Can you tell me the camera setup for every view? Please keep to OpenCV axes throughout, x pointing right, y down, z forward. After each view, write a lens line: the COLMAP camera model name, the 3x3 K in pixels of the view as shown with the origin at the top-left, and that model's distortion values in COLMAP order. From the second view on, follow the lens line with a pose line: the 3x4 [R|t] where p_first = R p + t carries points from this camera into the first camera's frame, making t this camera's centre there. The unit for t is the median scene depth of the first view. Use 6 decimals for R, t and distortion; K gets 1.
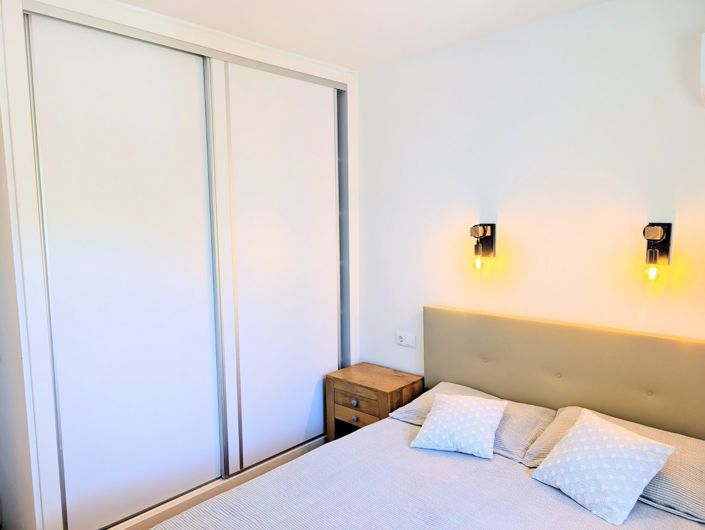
lens RADIAL K [[500.8, 0, 352.5], [0, 500.8, 265.0], [0, 0, 1]] dist [0.005958, 0.001773]
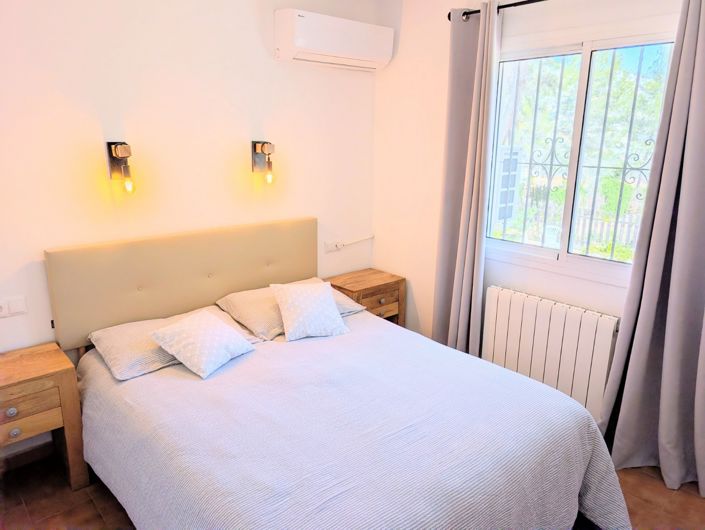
lens RADIAL K [[500.8, 0, 352.5], [0, 500.8, 265.0], [0, 0, 1]] dist [0.005958, 0.001773]
pose [[0.089755, -0.240796, 0.966417, -0.608982], [0.077069, 0.969103, 0.234308, -0.044989], [-0.992978, 0.053450, 0.105539, 0.496174]]
